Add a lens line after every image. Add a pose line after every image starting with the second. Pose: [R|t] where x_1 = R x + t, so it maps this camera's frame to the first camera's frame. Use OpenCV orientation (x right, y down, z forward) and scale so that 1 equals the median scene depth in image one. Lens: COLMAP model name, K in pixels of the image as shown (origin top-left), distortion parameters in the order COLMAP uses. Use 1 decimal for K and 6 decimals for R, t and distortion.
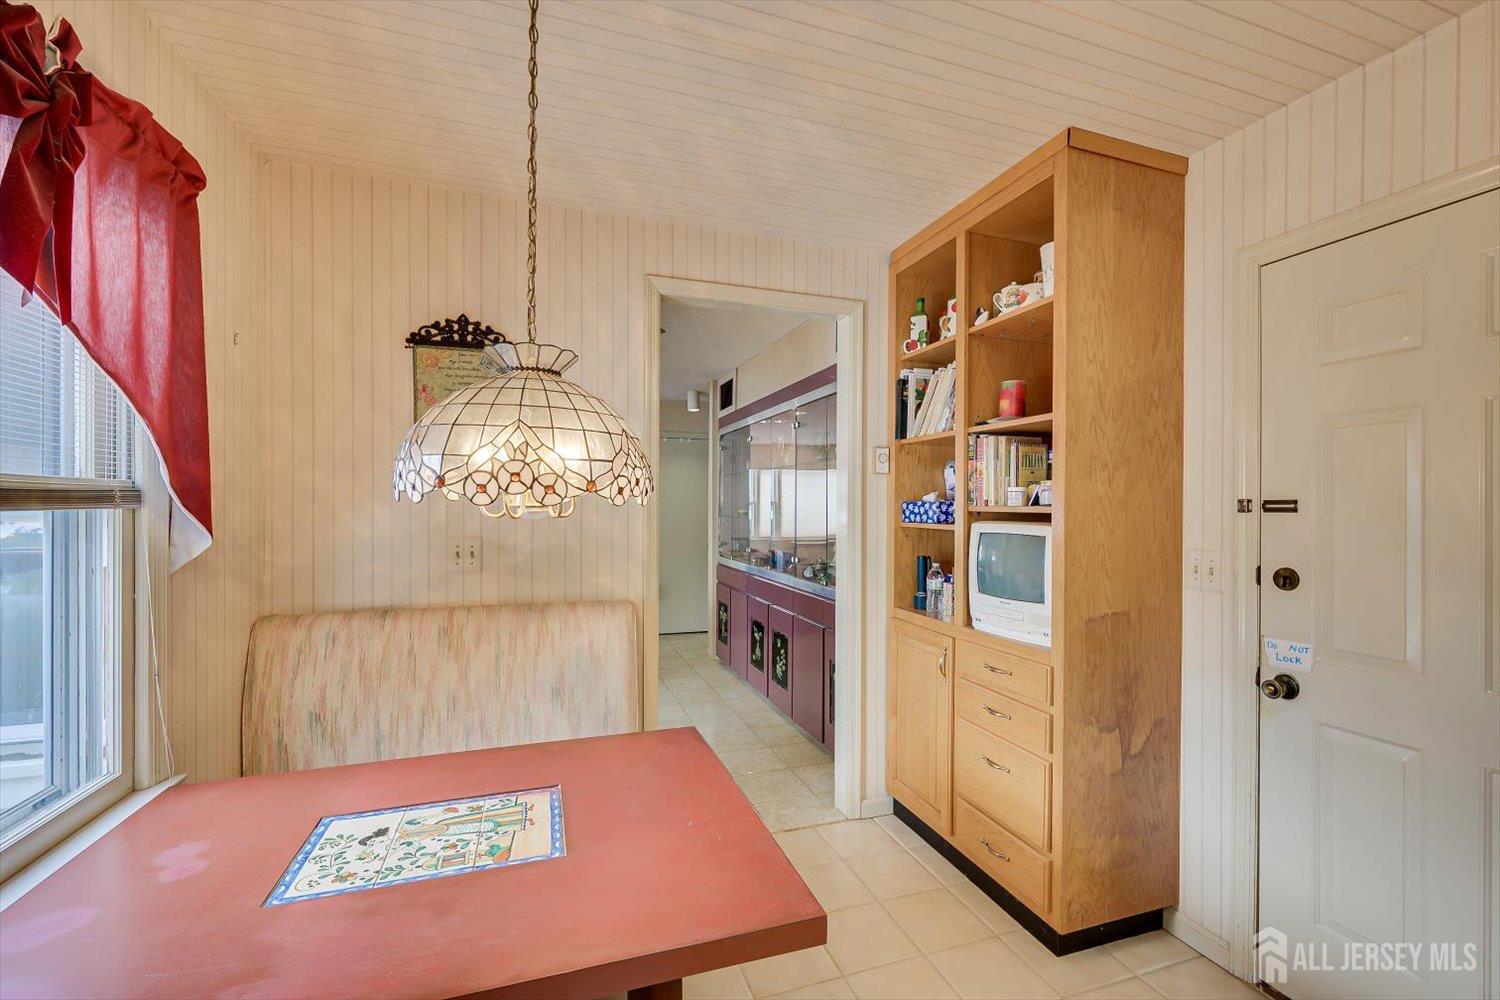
lens RADIAL K [[637.3, 0, 757.7], [0, 637.3, 509.5], [0, 0, 1]] dist [-0.004169, 0.001079]
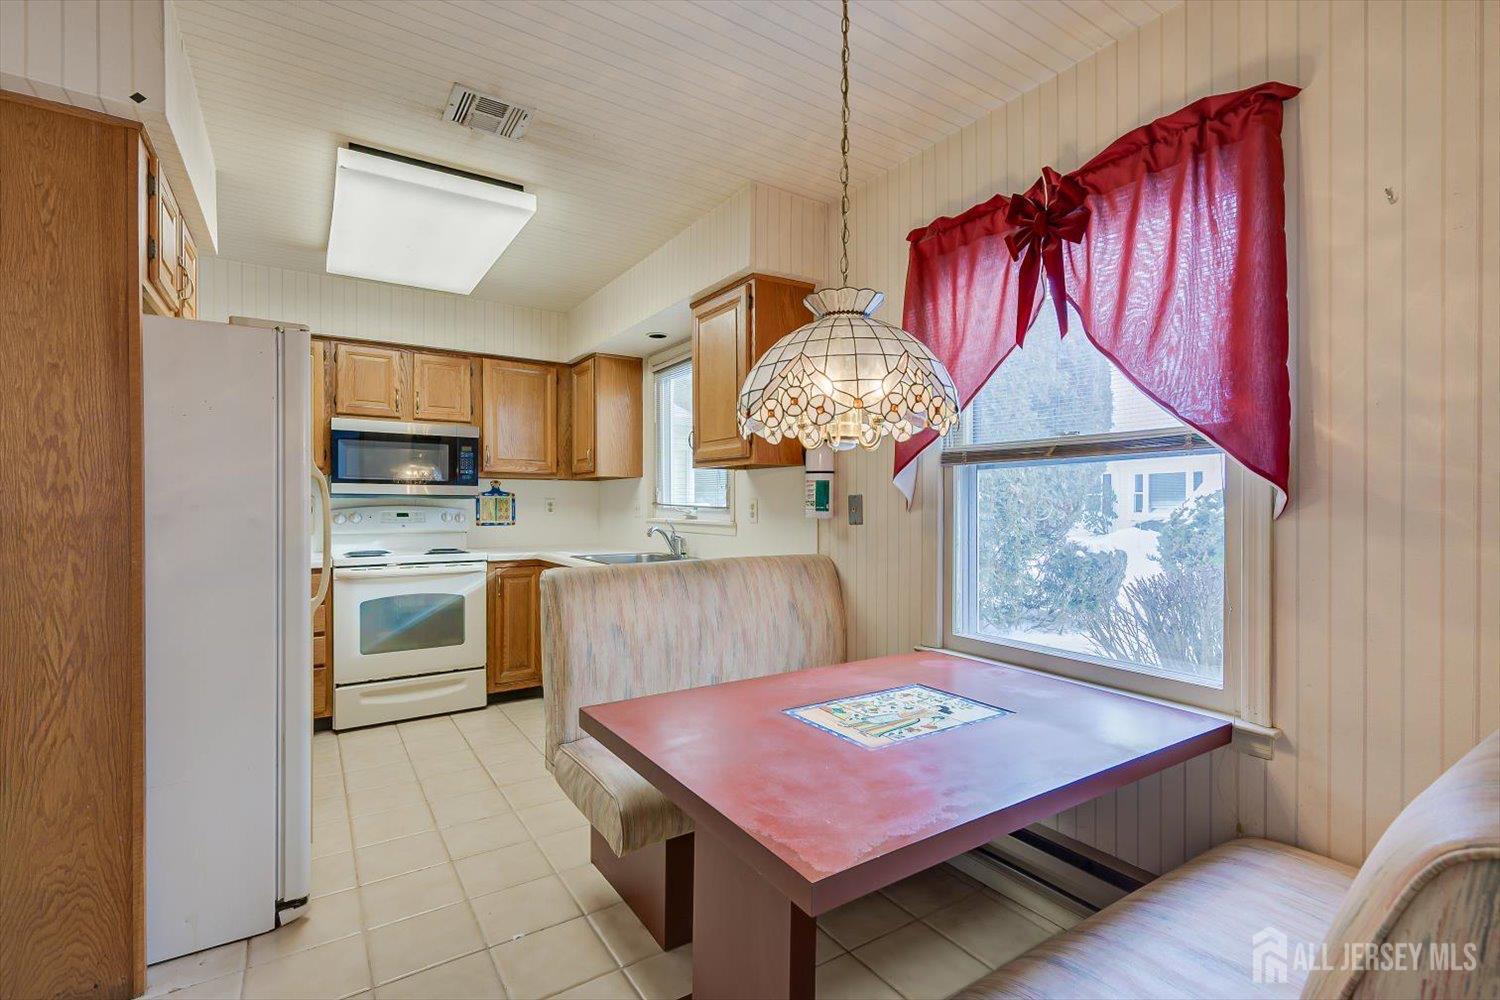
lens RADIAL K [[659.0, 0, 749.4], [0, 659.0, 504.1], [0, 0, 1]] dist [-0.001306, 0.000764]
pose [[-0.967304, -0.006402, -0.253539, 0.058899], [-0.008292, 0.999945, 0.006386, 0.065827], [0.253484, 0.008279, -0.967304, 1.323260]]
